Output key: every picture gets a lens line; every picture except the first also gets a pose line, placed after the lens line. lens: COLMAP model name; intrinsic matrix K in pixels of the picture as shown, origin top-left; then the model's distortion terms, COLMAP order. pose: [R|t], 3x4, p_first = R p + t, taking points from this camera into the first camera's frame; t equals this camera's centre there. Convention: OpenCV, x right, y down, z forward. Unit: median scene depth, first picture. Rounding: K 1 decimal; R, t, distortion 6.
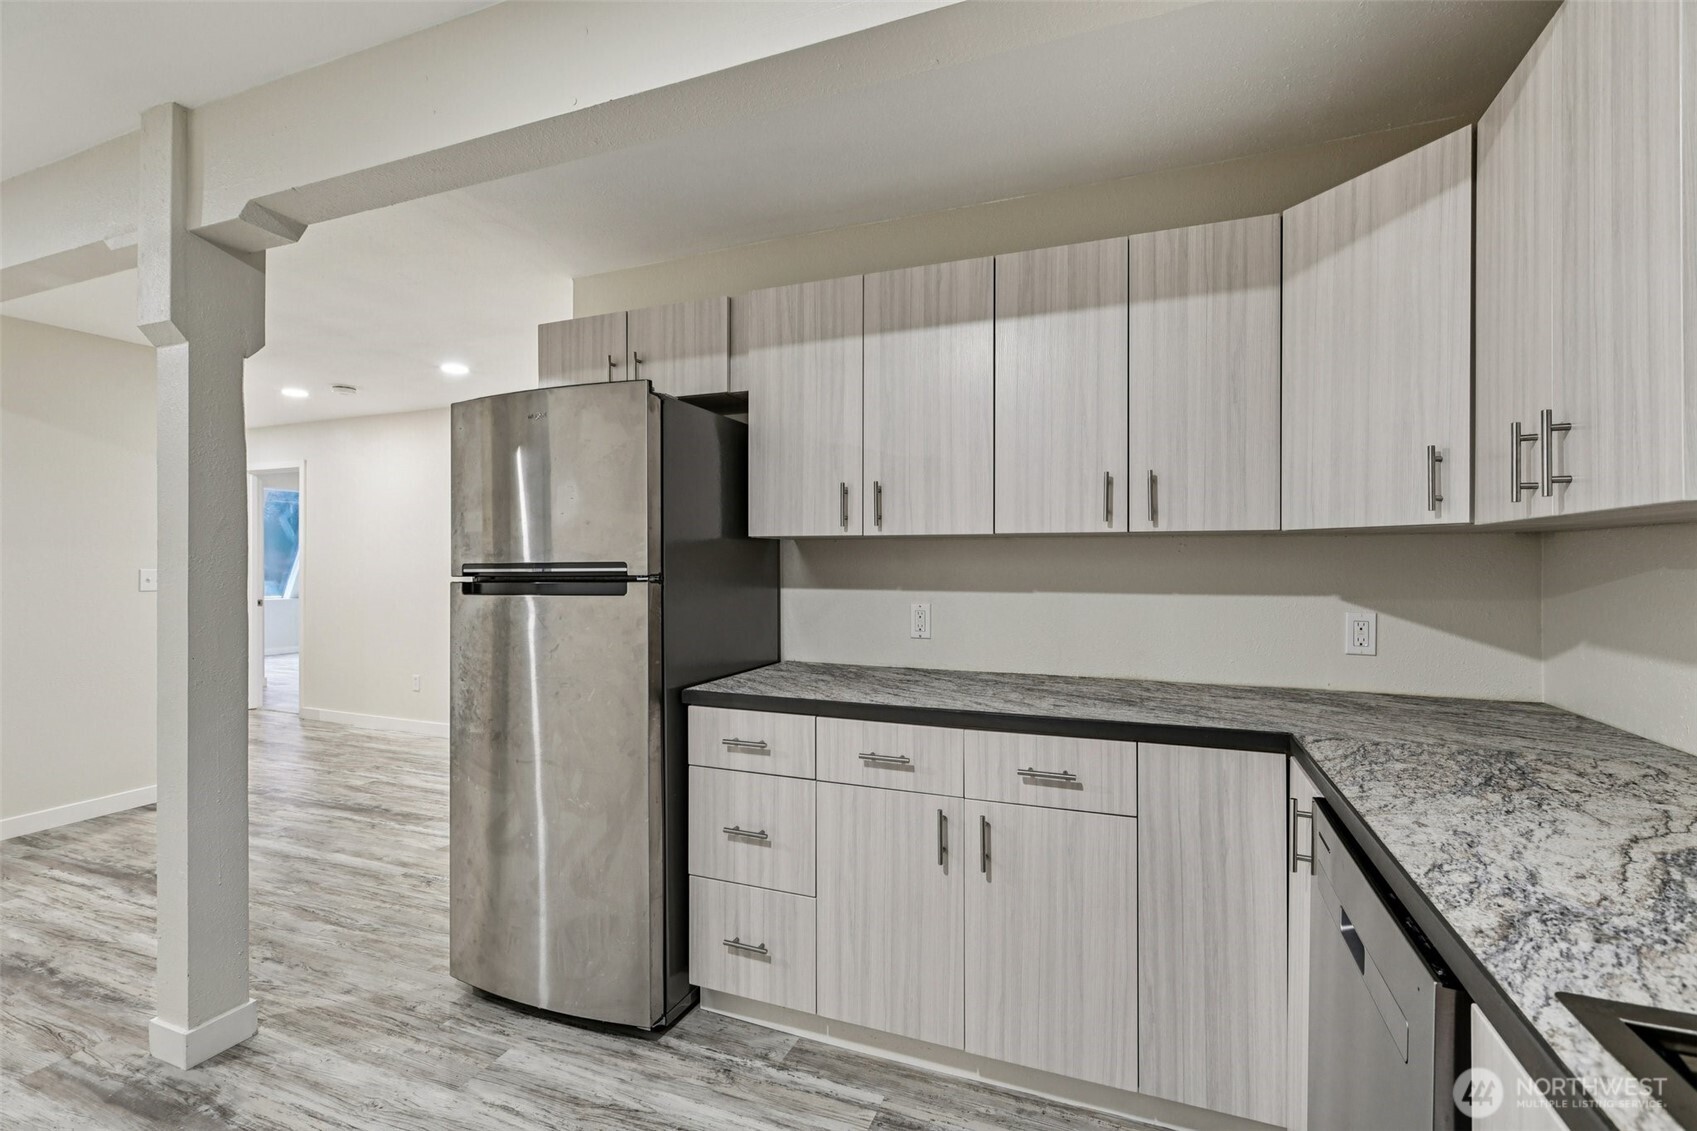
lens RADIAL K [[749.1, 0, 848.4], [0, 749.1, 558.3], [0, 0, 1]] dist [0.001055, 0.000465]
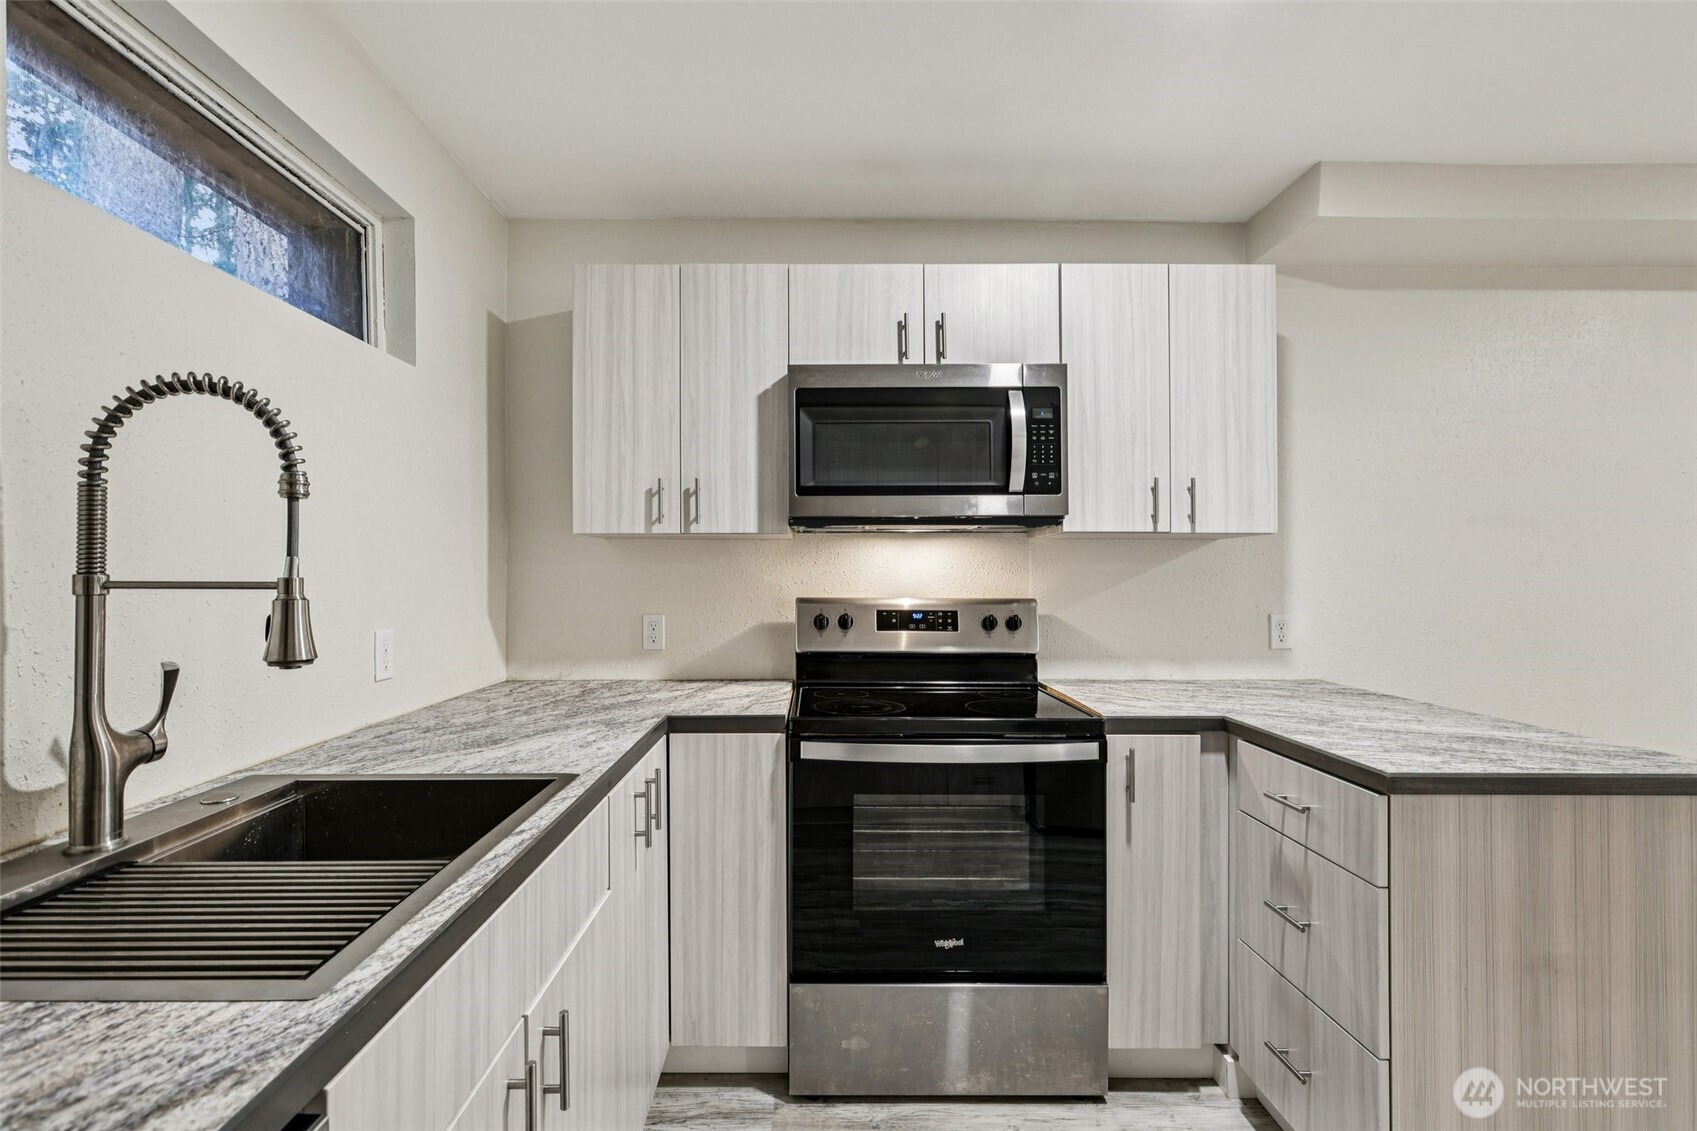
lens RADIAL K [[780.0, 0, 823.8], [0, 780.0, 570.4], [0, 0, 1]] dist [0.001097, -0.000036]
pose [[-0.927008, -0.000275, -0.375041, 0.215782], [0.004074, 0.999933, -0.010801, 0.005864], [0.375019, -0.011541, -0.926945, 0.683994]]
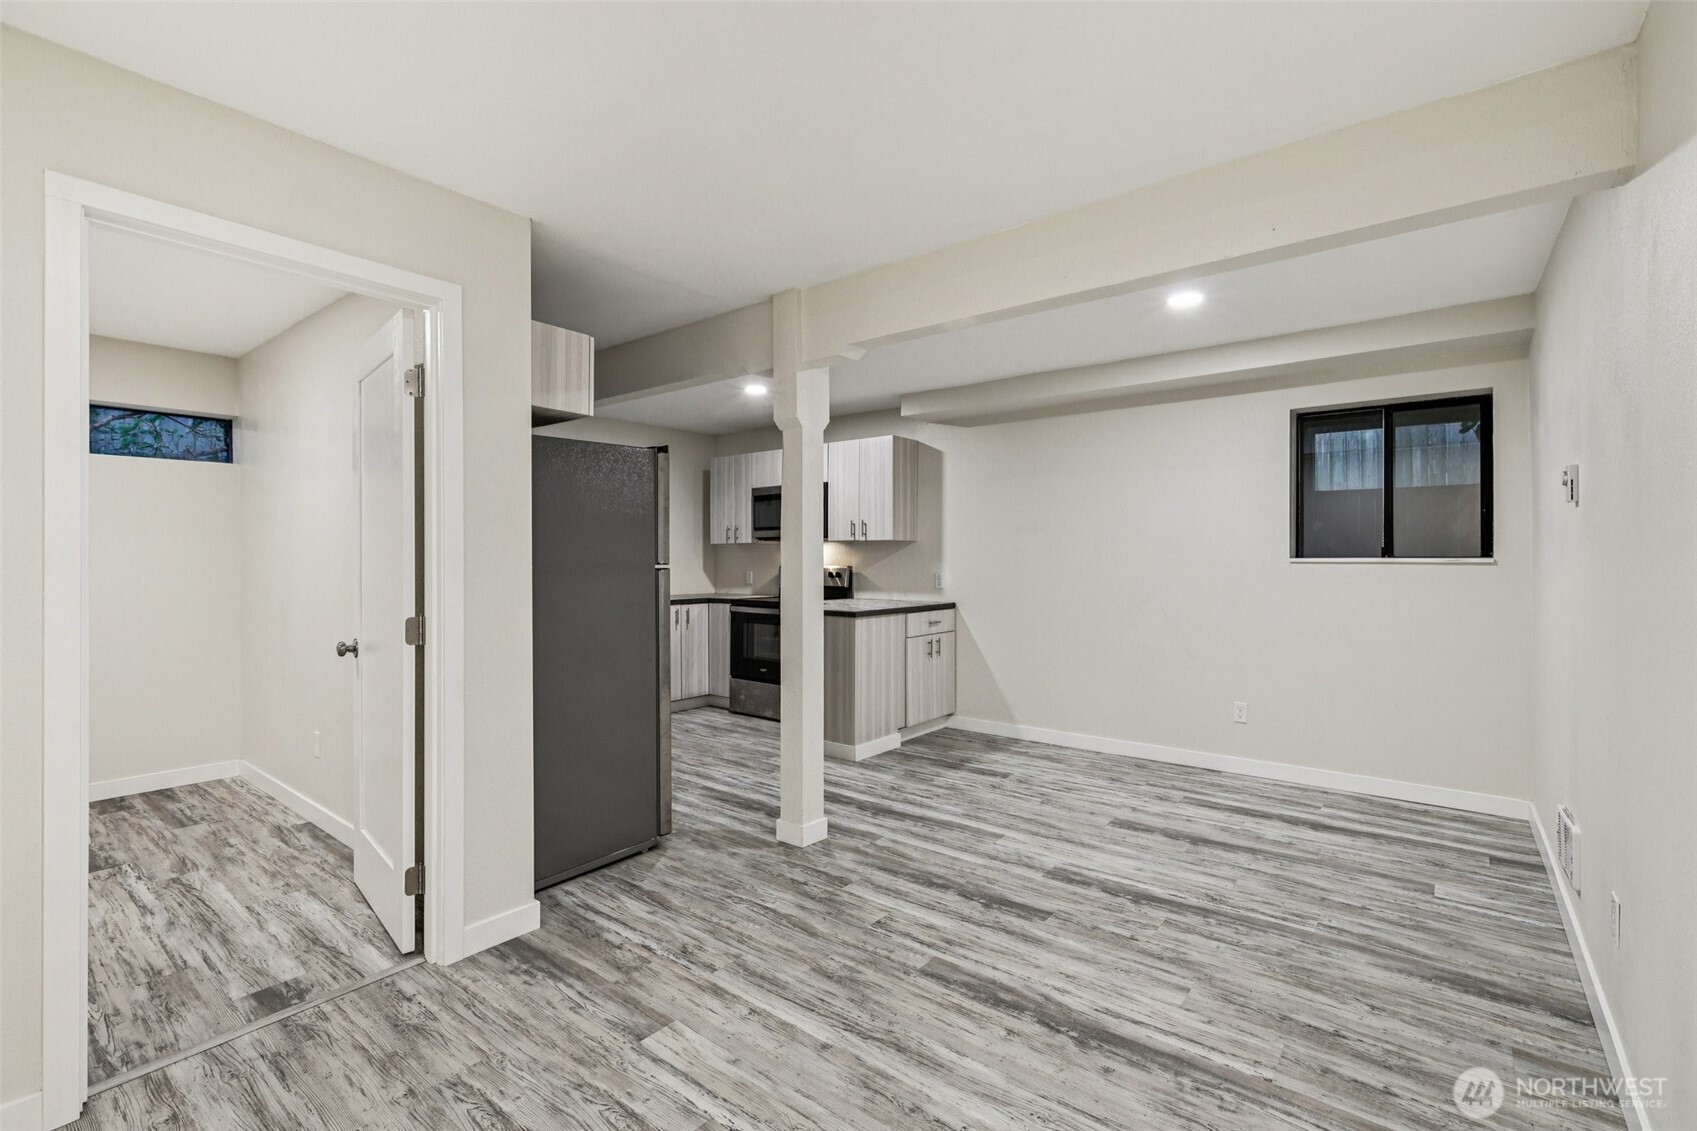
lens RADIAL K [[762.2, 0, 856.0], [0, 762.2, 561.7], [0, 0, 1]] dist [-0.000438, -0.000665]
pose [[-0.958938, 0.001094, 0.283614, -1.460304], [0.001243, 0.999999, 0.000346, 0.021475], [-0.283613, 0.000684, -0.958938, 2.609685]]
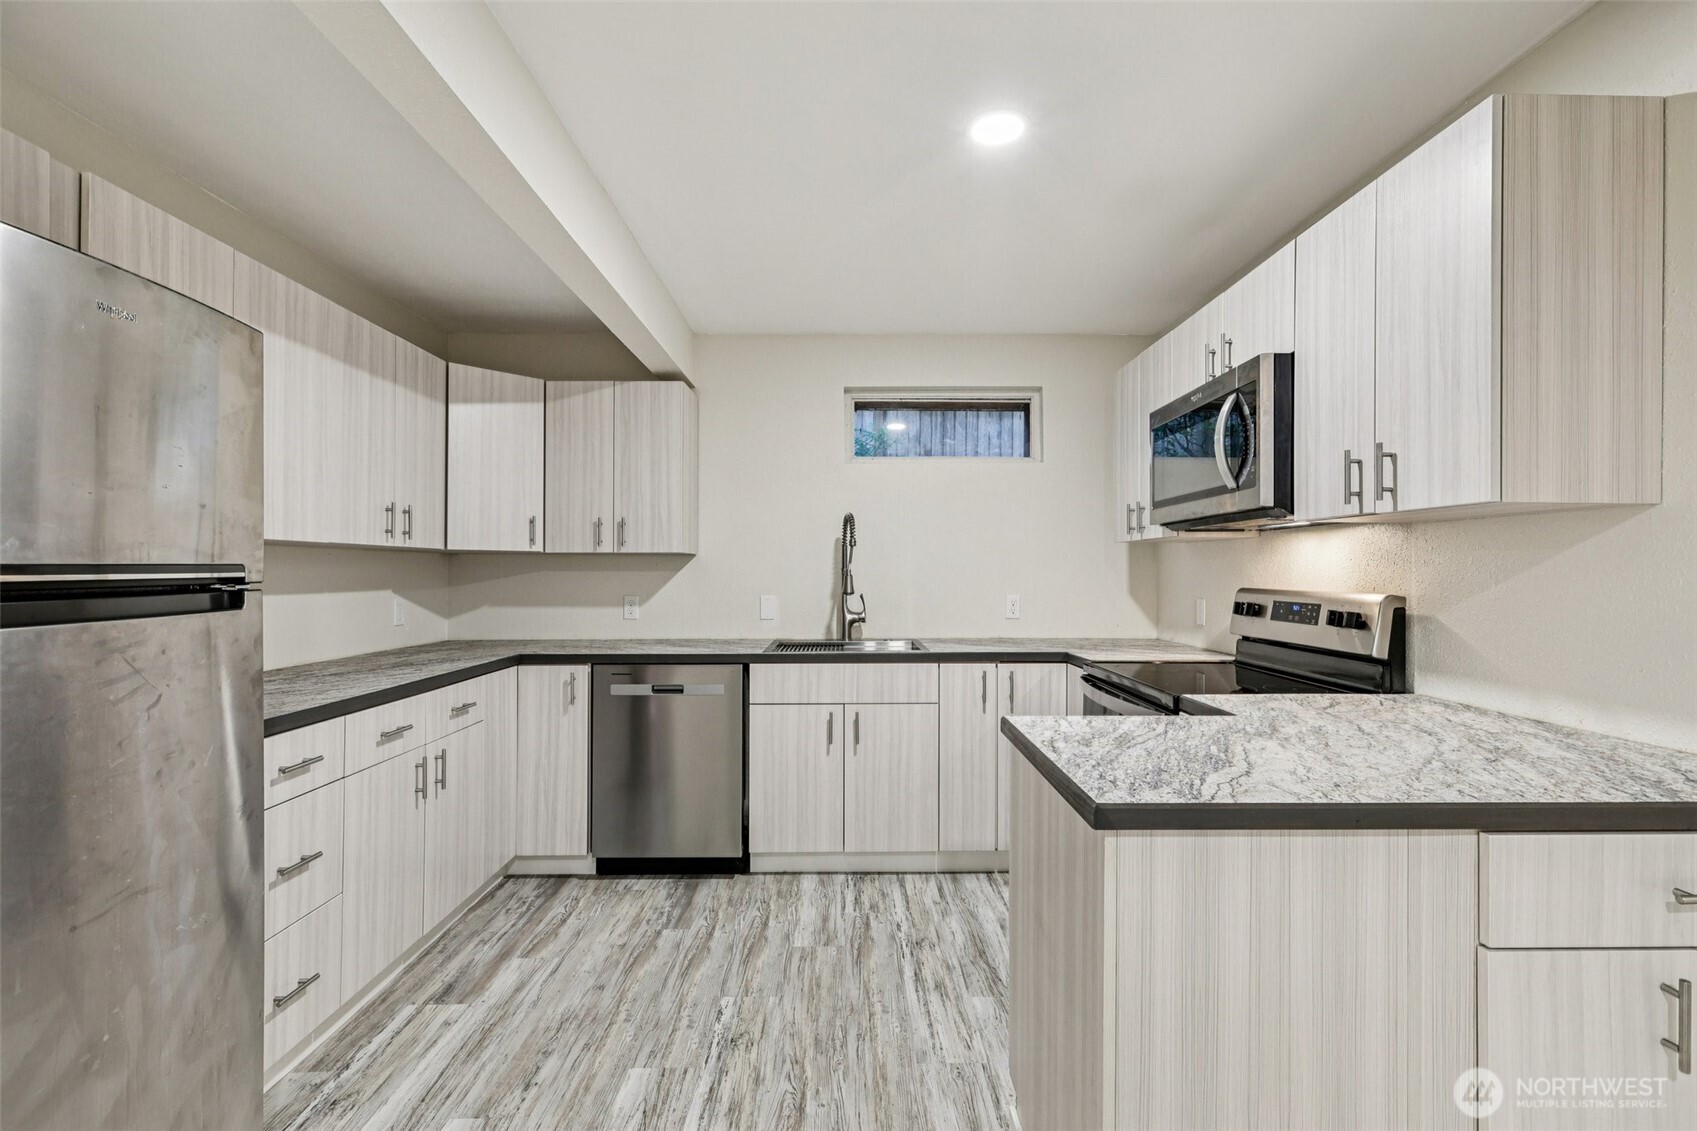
lens RADIAL K [[760.1, 0, 852.0], [0, 760.1, 560.6], [0, 0, 1]] dist [0.018571, 0.000205]
pose [[-0.375308, 0.014338, 0.926789, -1.242886], [-0.004052, 0.999845, -0.017109, 0.012679], [-0.926891, -0.010177, -0.375192, 0.722453]]
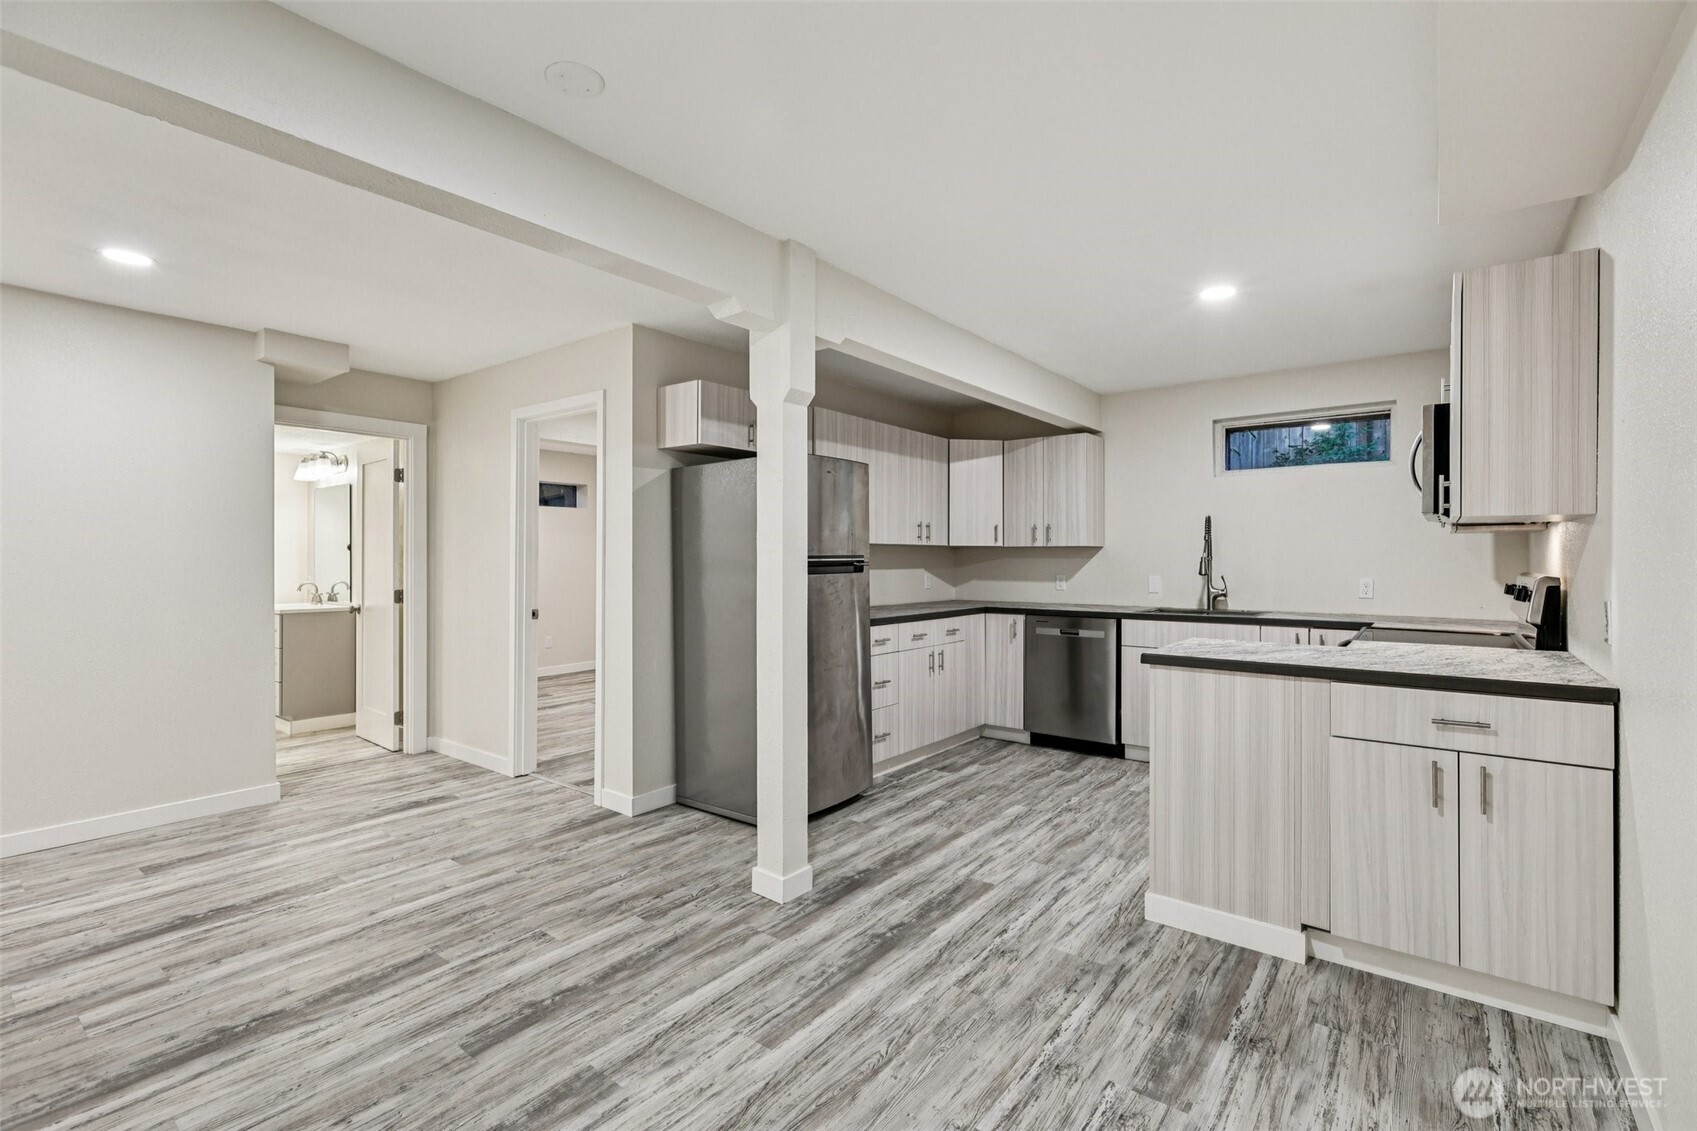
lens RADIAL K [[762.2, 0, 856.0], [0, 762.2, 561.7], [0, 0, 1]] dist [-0.000438, -0.000665]
pose [[0.277829, -0.002808, 0.960626, -2.205180], [-0.005813, 0.999973, 0.004604, 0.013668], [-0.960613, -0.006863, 0.277805, 0.467378]]
